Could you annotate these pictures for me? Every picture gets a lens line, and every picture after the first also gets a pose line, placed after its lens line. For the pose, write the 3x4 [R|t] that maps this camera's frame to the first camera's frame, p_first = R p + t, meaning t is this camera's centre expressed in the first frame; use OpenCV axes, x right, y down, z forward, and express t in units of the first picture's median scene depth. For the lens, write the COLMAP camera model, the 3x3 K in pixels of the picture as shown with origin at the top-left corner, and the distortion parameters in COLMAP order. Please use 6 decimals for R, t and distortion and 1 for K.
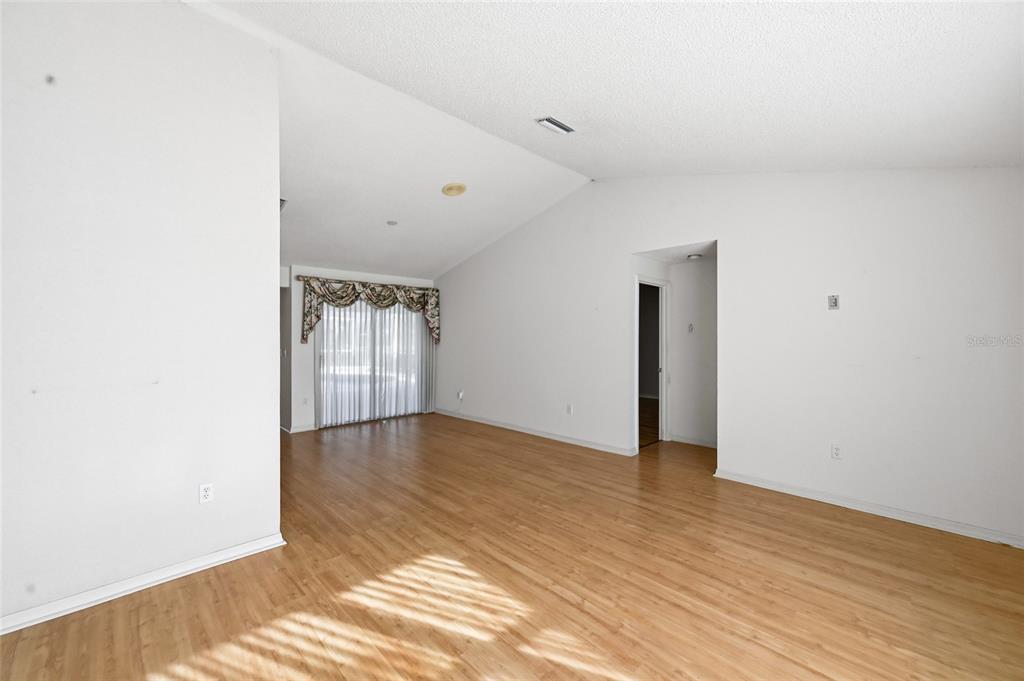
lens RADIAL K [[404.4, 0, 515.6], [0, 404.4, 340.5], [0, 0, 1]] dist [-0.000881, -0.000121]
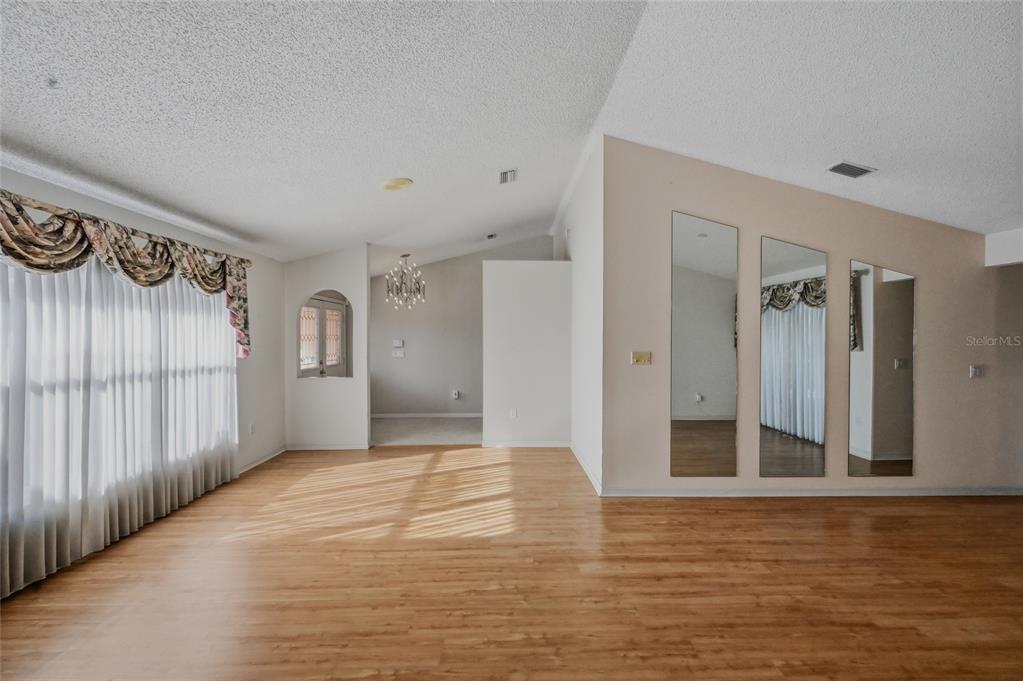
lens RADIAL K [[404.0, 0, 515.1], [0, 404.0, 340.5], [0, 0, 1]] dist [-0.000881, -0.000121]
pose [[-0.677570, 0.006867, -0.735426, 0.472821], [-0.005979, 0.999872, 0.014845, -0.032846], [0.735434, 0.014456, -0.677443, 1.288552]]
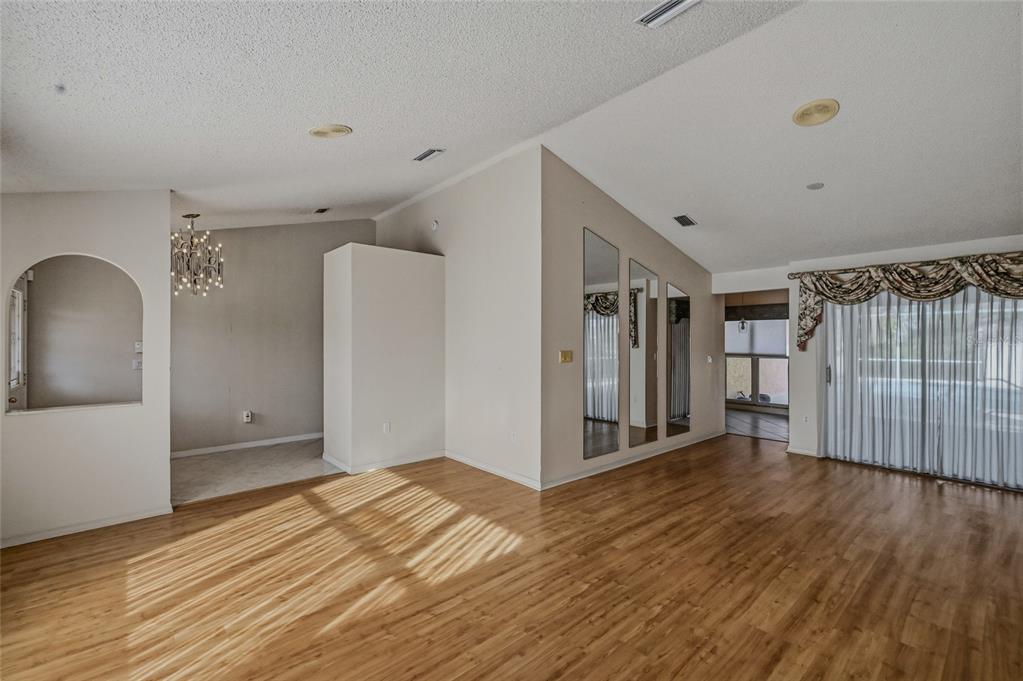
lens RADIAL K [[438.6, 0, 513.9], [0, 438.6, 338.3], [0, 0, 1]] dist [0.000464, 0.000071]
pose [[-0.052187, -0.002518, -0.998634, 0.734512], [-0.008613, 0.999961, -0.002071, -0.021734], [0.998600, 0.008493, -0.052207, 0.741010]]
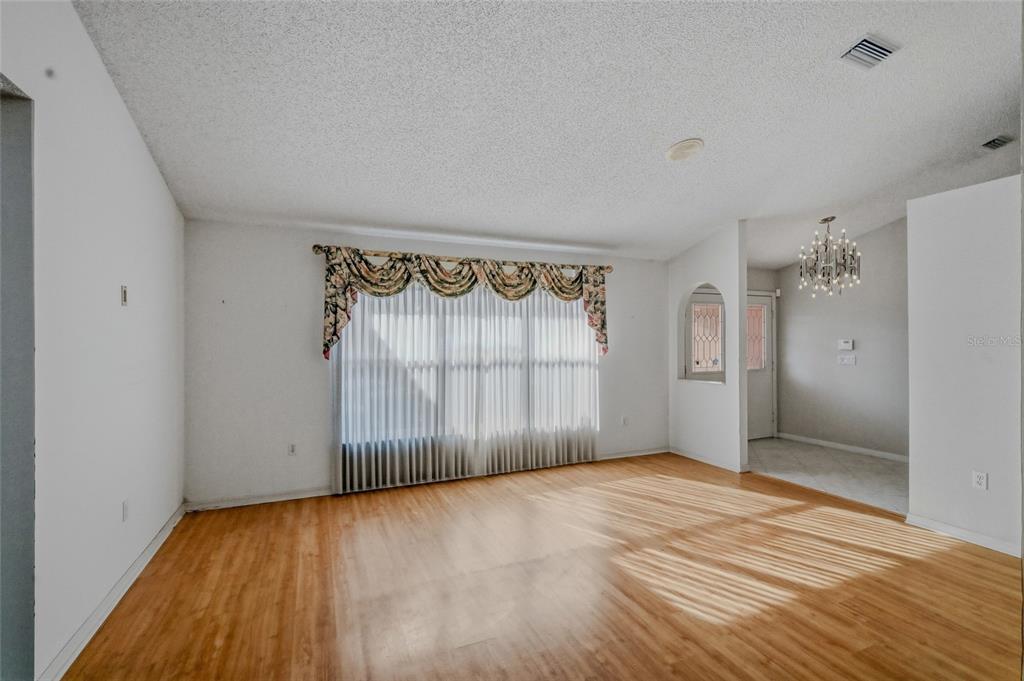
lens RADIAL K [[457.6, 0, 512.0], [0, 457.6, 340.5], [0, 0, 1]] dist [-0.002141, -0.000119]
pose [[-0.932838, 0.005005, 0.360260, -0.107401], [0.007335, 0.999960, 0.005100, -0.016753], [-0.360220, 0.007400, -0.932838, 1.404438]]
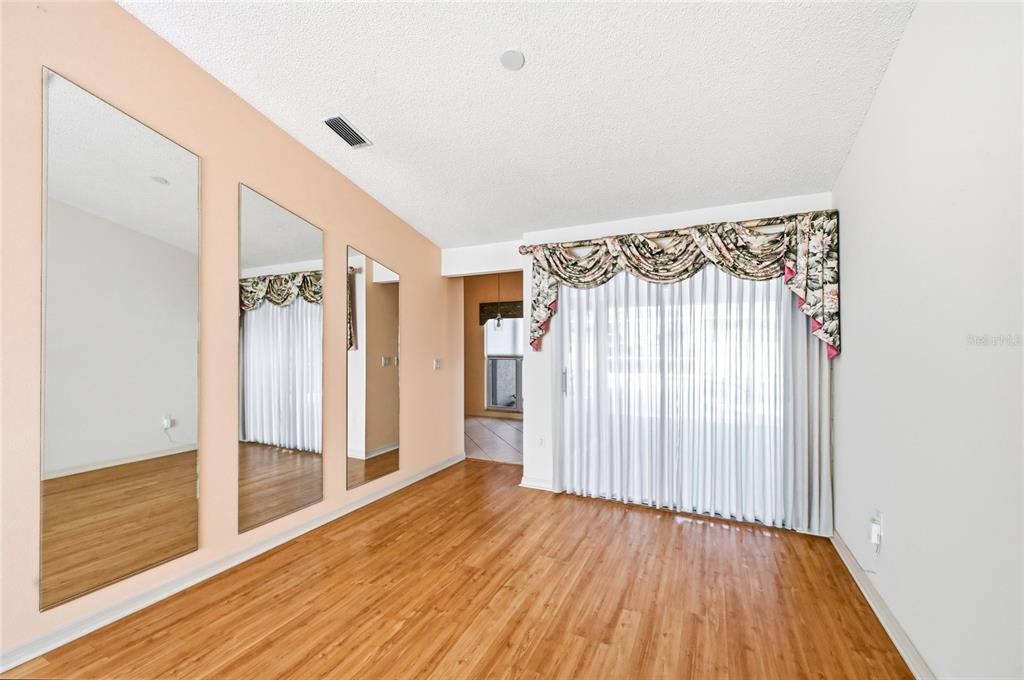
lens RADIAL K [[404.4, 0, 515.6], [0, 404.4, 340.0], [0, 0, 1]] dist [-0.000881, -0.000121]
pose [[0.339597, -0.007157, -0.940544, 0.114798], [-0.005163, 0.999942, -0.009473, -0.007532], [0.940557, 0.008073, 0.339541, 1.266750]]
